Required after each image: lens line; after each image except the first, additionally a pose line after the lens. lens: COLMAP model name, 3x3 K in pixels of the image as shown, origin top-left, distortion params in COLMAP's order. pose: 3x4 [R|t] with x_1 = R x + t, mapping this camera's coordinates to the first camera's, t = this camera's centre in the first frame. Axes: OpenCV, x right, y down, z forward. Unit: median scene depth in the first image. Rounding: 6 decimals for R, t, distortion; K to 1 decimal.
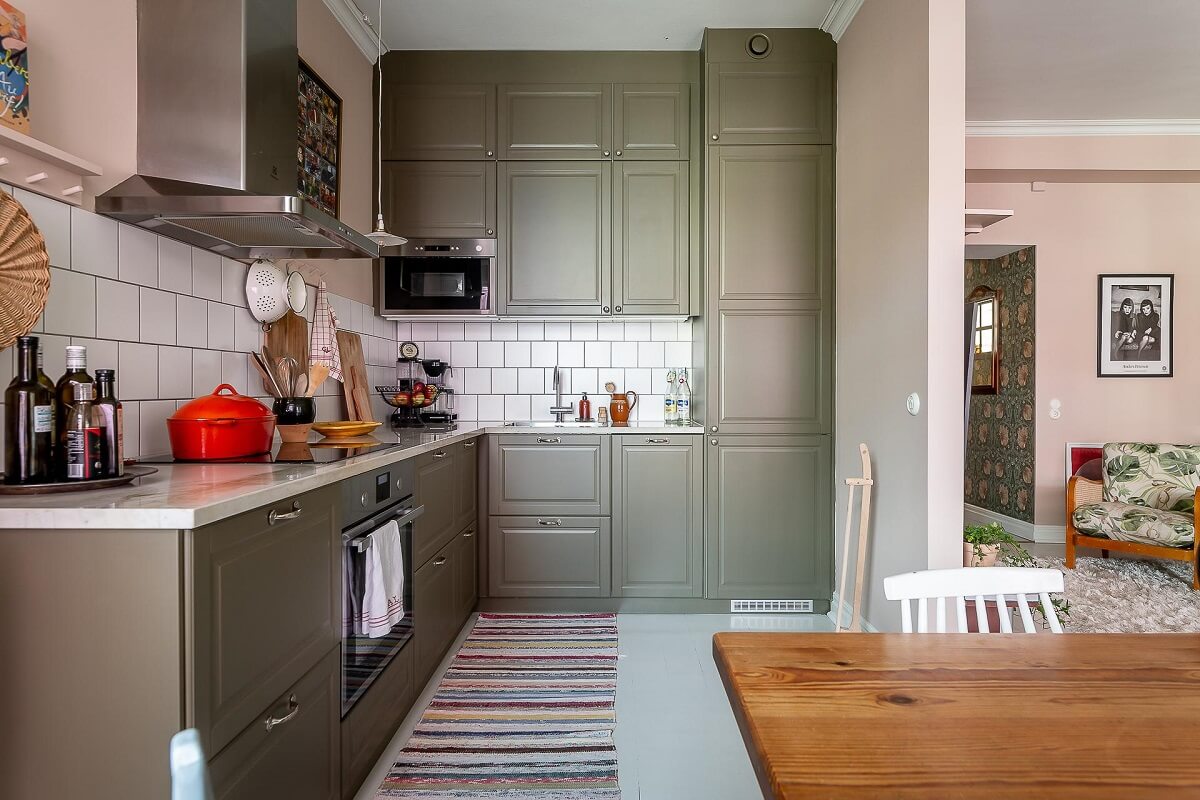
lens RADIAL K [[687.7, 0, 614.5], [0, 687.7, 399.9], [0, 0, 1]] dist [-0.000801, -0.001498]
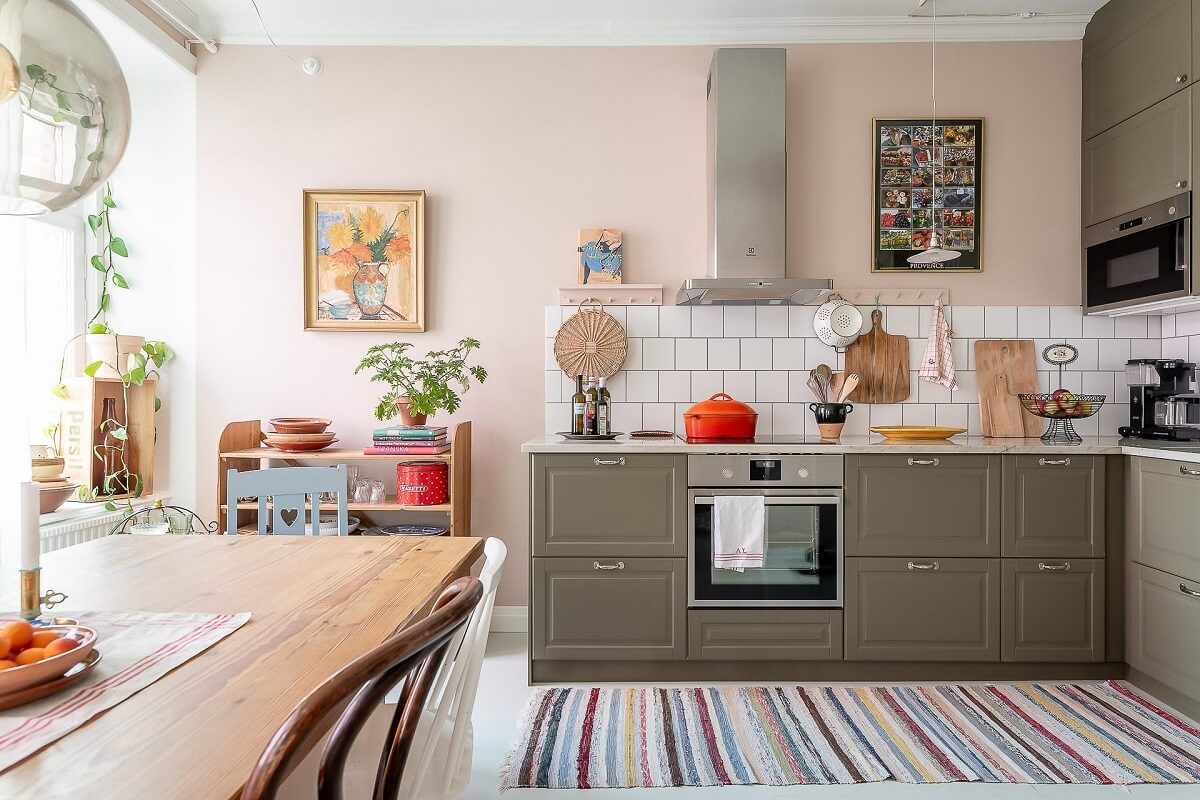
lens RADIAL K [[687.7, 0, 614.5], [0, 687.7, 399.9], [0, 0, 1]] dist [-0.000801, -0.001498]
pose [[0.000859, 0.005935, -0.999982, 0.724370], [-0.016915, 0.999839, 0.005919, -0.009169], [0.999857, 0.016910, 0.000959, 0.510428]]
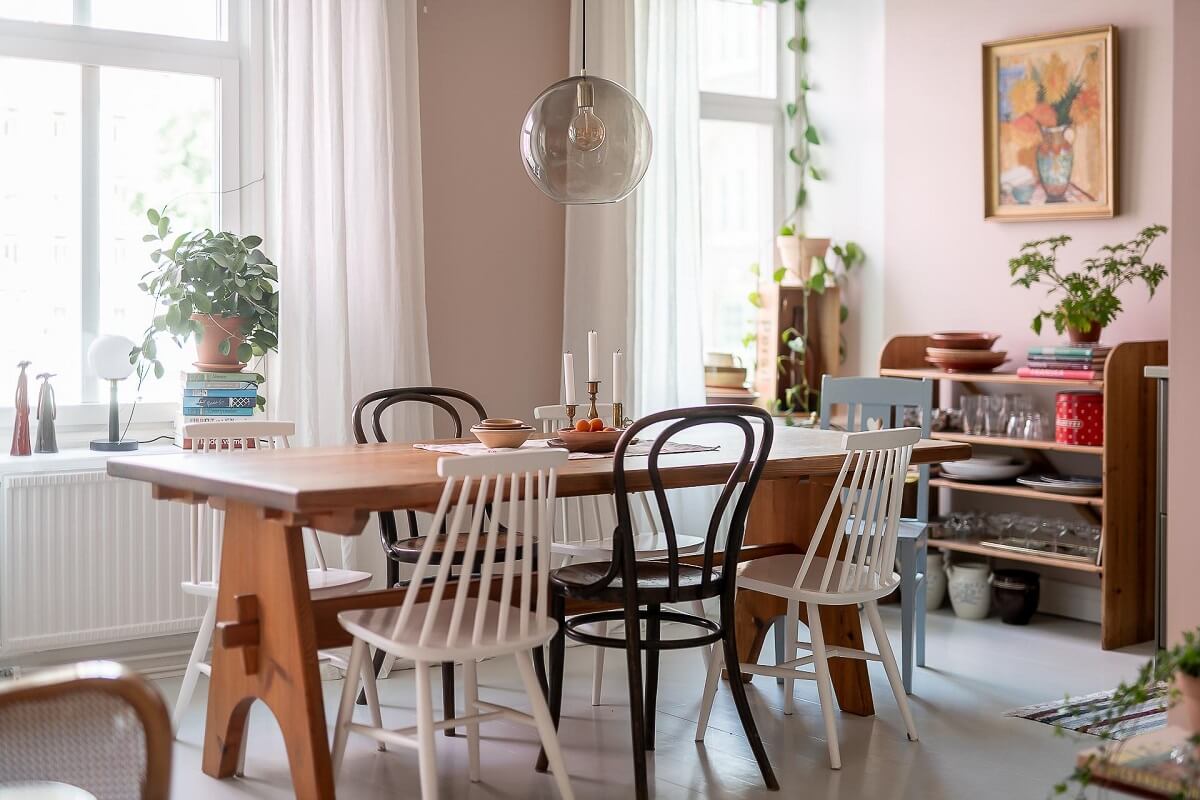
lens RADIAL K [[1706.2, 0, 597.6], [0, 1706.2, 332.1], [0, 0, 1]] dist [-0.000230, 0.029398]
pose [[-0.791810, 0.007895, -0.610716, 1.288778], [-0.012167, 0.999514, 0.028697, -0.020869], [0.610646, 0.030153, -0.791330, 1.369839]]
